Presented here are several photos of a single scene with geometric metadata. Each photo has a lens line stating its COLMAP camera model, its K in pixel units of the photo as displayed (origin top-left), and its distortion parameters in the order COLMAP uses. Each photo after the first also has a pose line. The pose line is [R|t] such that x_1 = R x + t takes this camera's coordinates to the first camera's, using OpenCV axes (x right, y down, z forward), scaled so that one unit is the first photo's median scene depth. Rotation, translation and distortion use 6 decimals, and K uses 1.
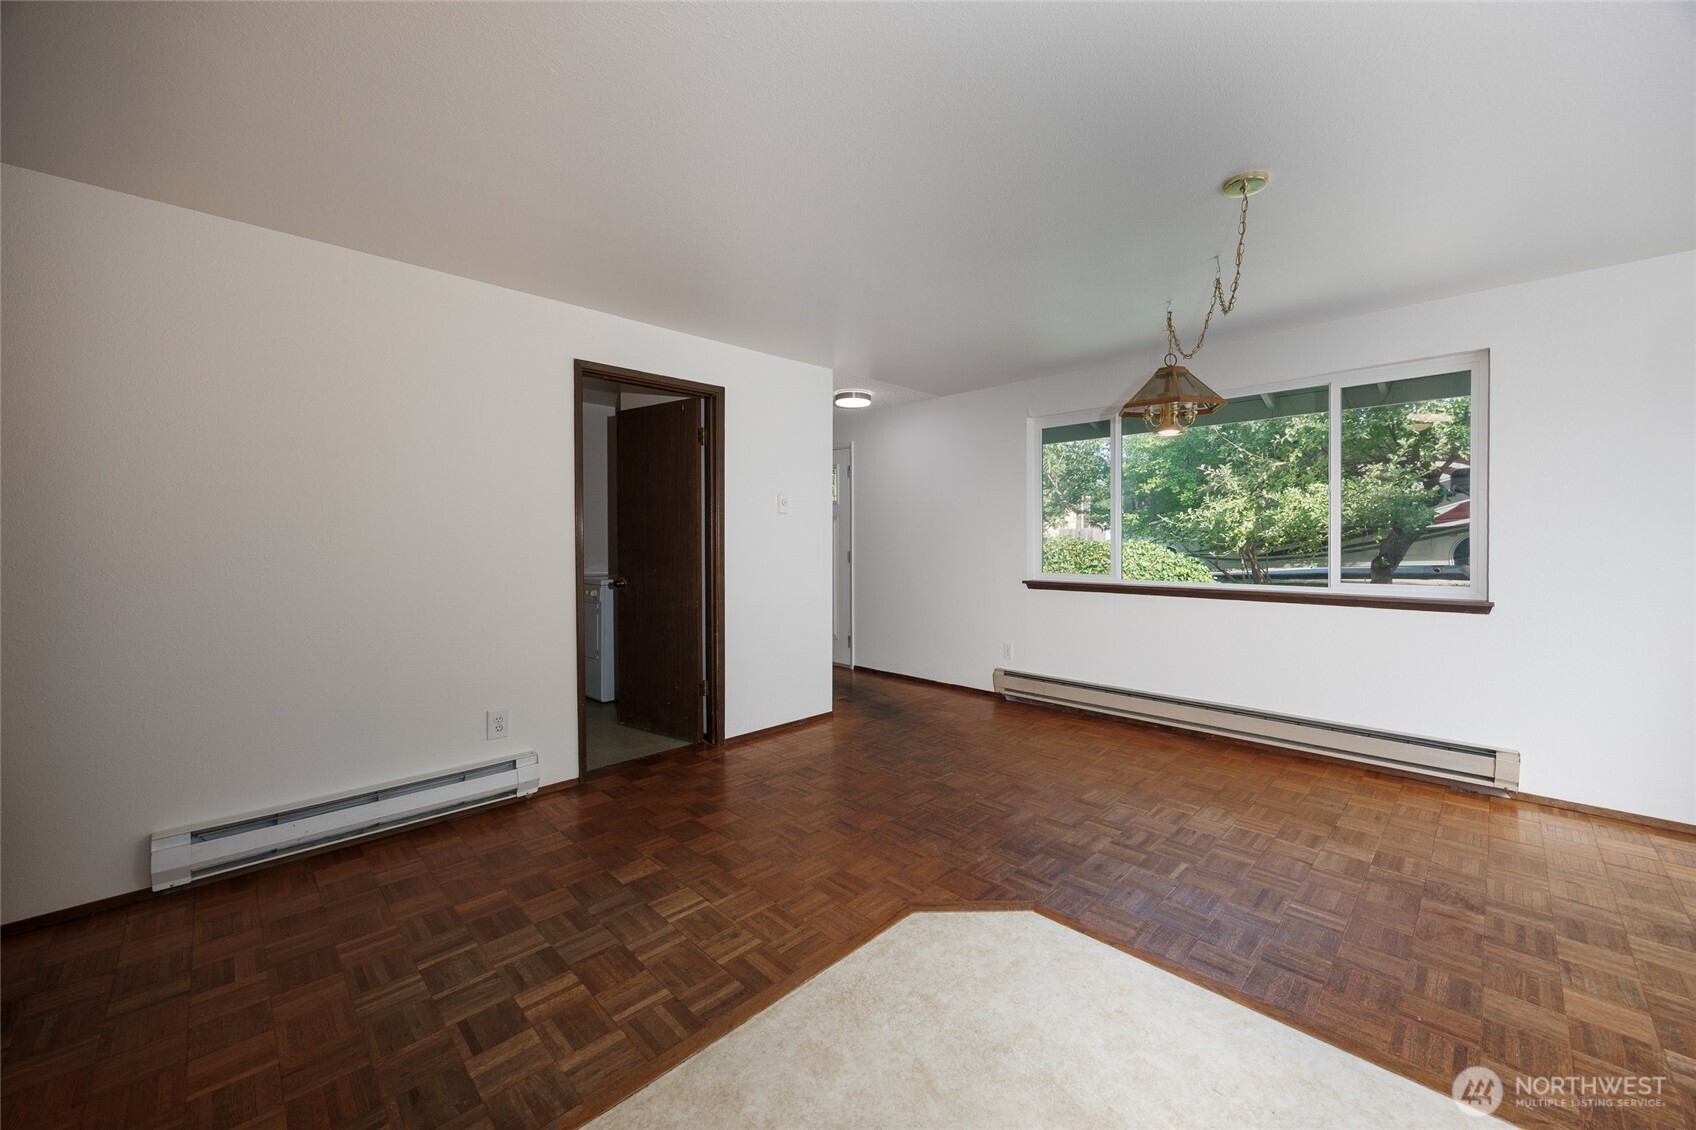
lens RADIAL K [[648.8, 0, 859.3], [0, 648.8, 542.9], [0, 0, 1]] dist [0.000230, 0.000070]
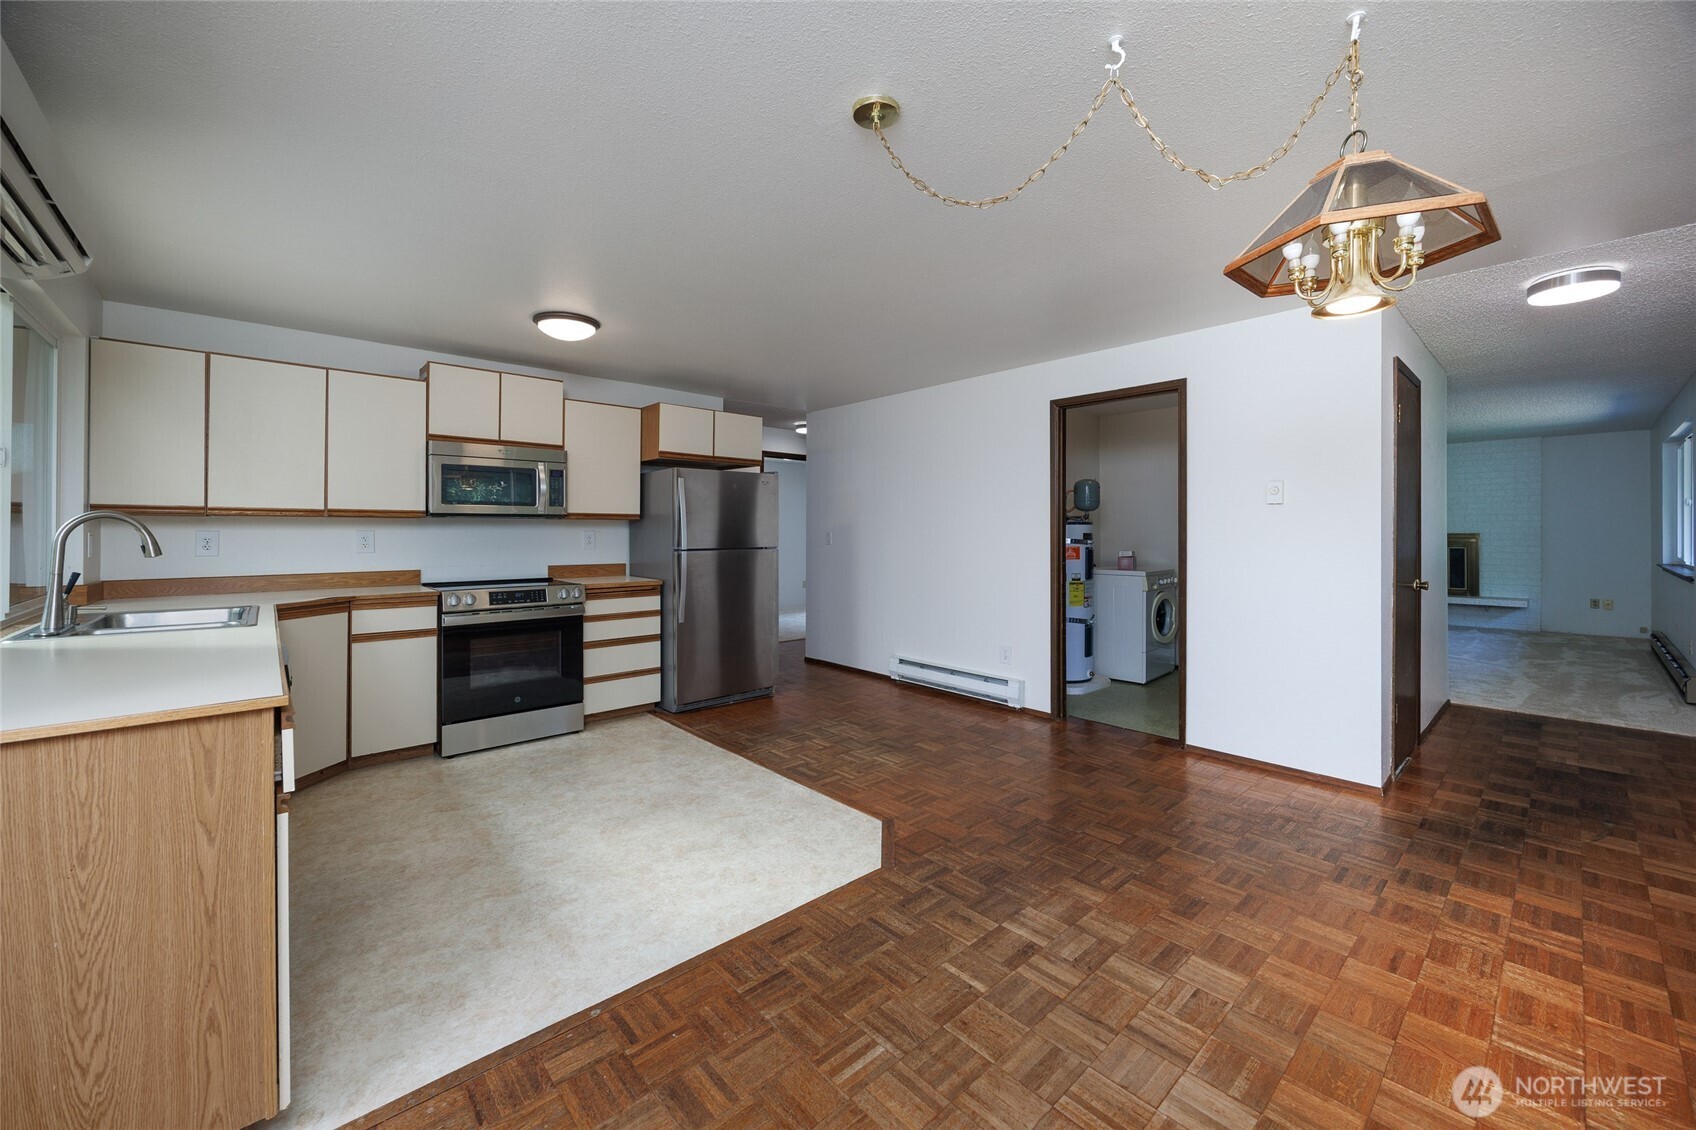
lens RADIAL K [[648.8, 0, 859.3], [0, 648.8, 542.9], [0, 0, 1]] dist [0.000230, 0.000070]
pose [[-0.042972, 0.019330, -0.998889, 1.246904], [-0.008323, 0.999771, 0.019705, -0.016674], [0.999042, 0.009161, -0.042801, 0.905020]]
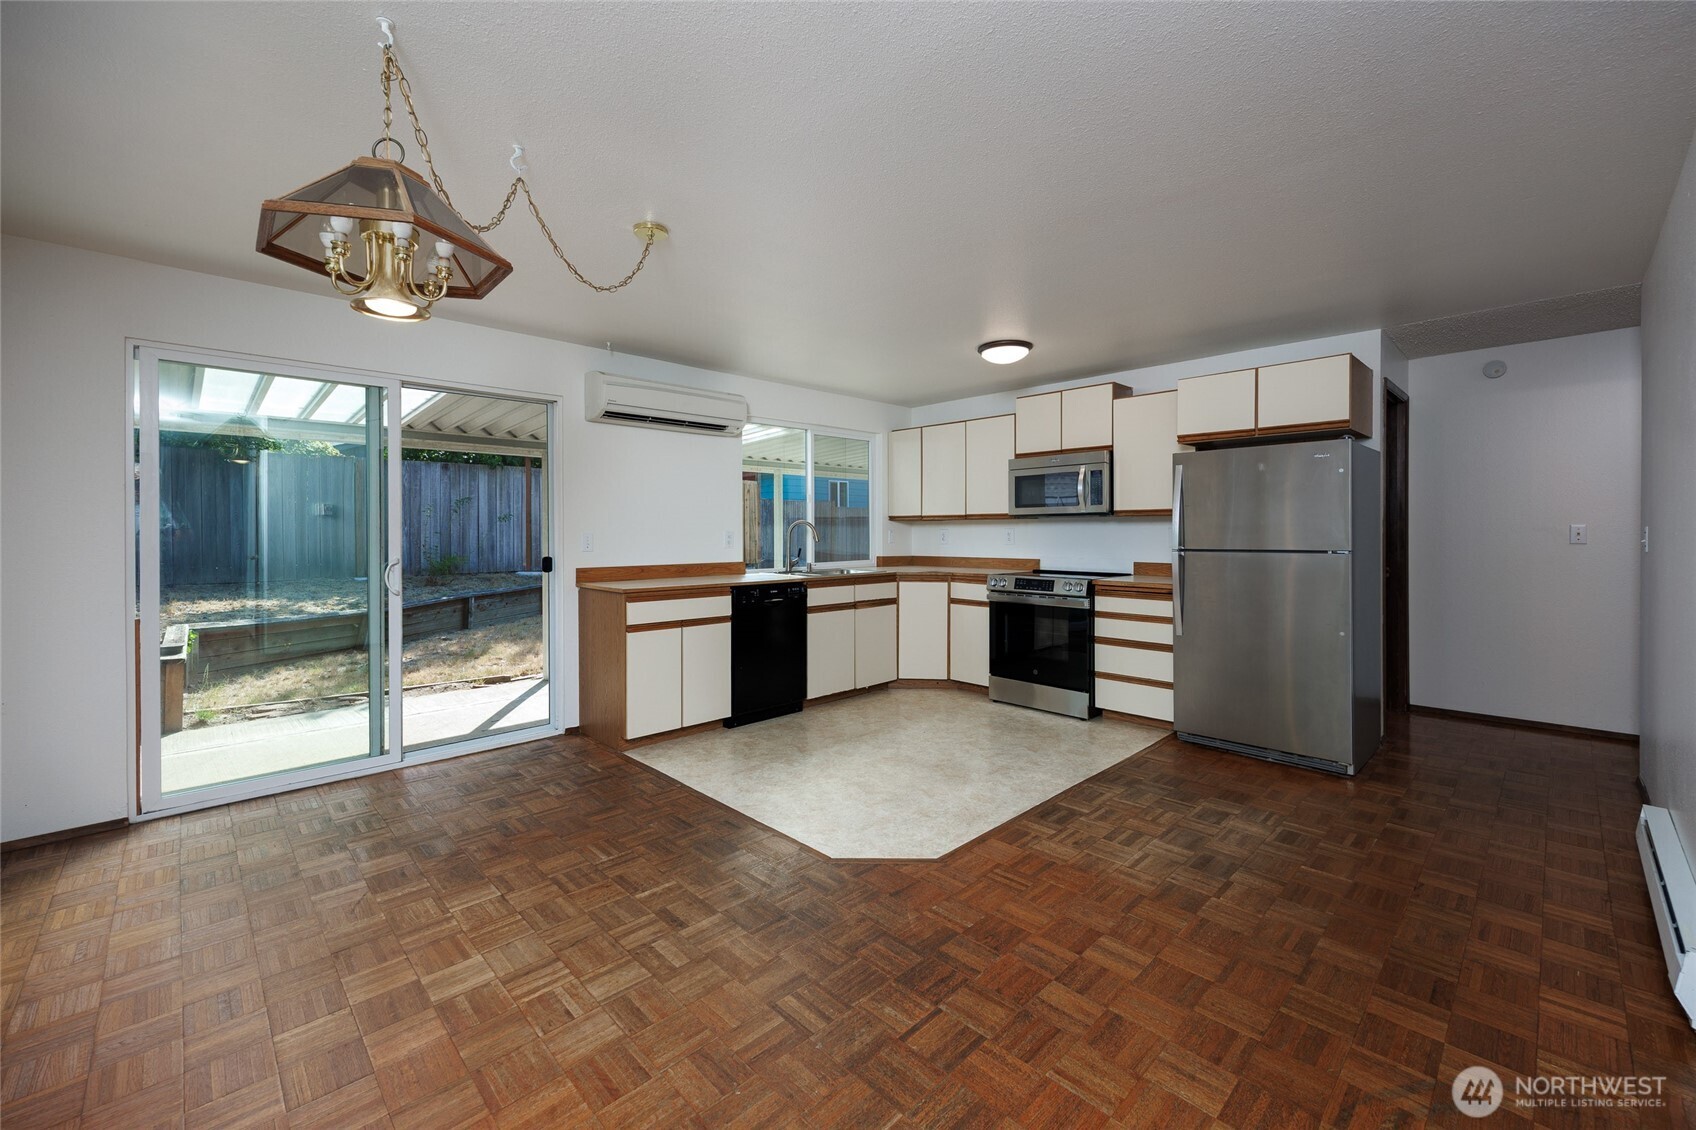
lens RADIAL K [[689.7, 0, 859.2], [0, 689.7, 534.1], [0, 0, 1]] dist [0.007813, -0.000239]
pose [[-0.999973, 0.006721, 0.002950, 0.192127], [0.006756, 0.999904, 0.012110, -0.018714], [-0.002868, 0.012129, -0.999922, 1.993499]]
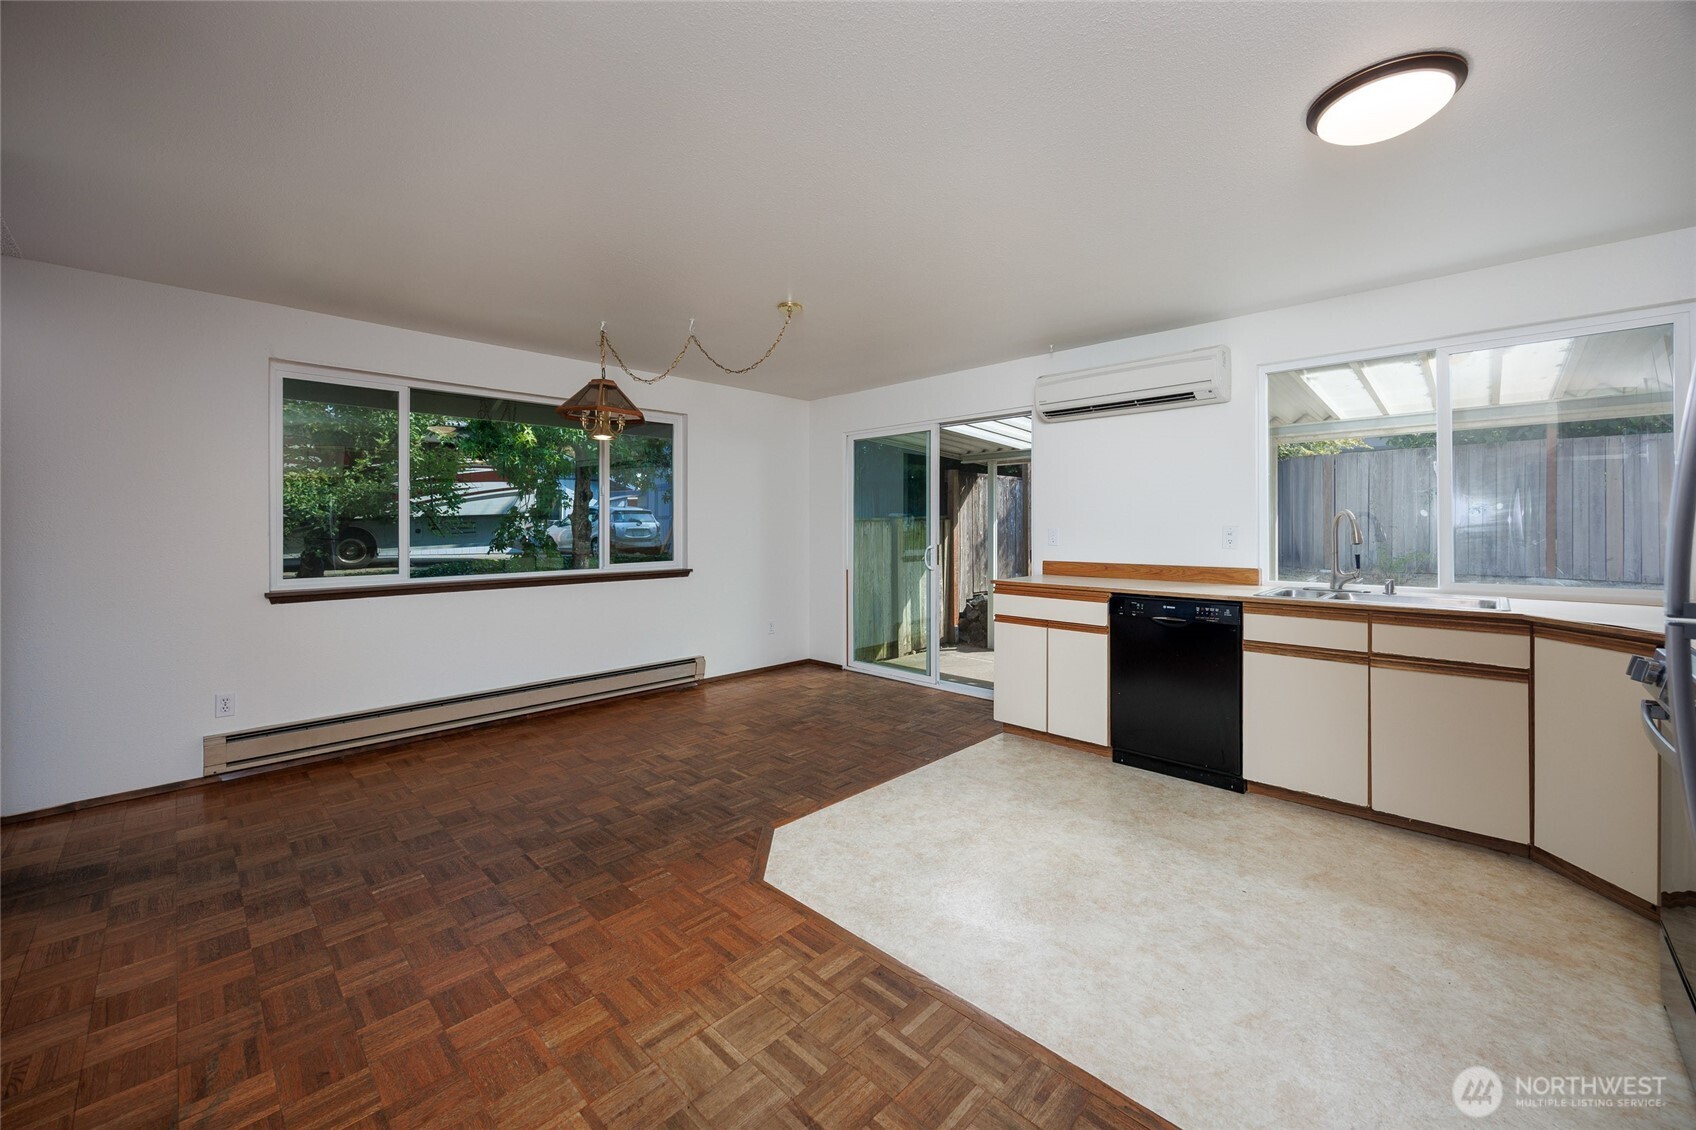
lens RADIAL K [[659.4, 0, 852.0], [0, 659.4, 532.5], [0, 0, 1]] dist [-0.008842, -0.000127]
pose [[-0.013086, -0.002514, 0.999911, -0.896553], [0.010926, 0.999937, 0.002657, -0.003054], [-0.999855, 0.010960, -0.013058, 0.776120]]
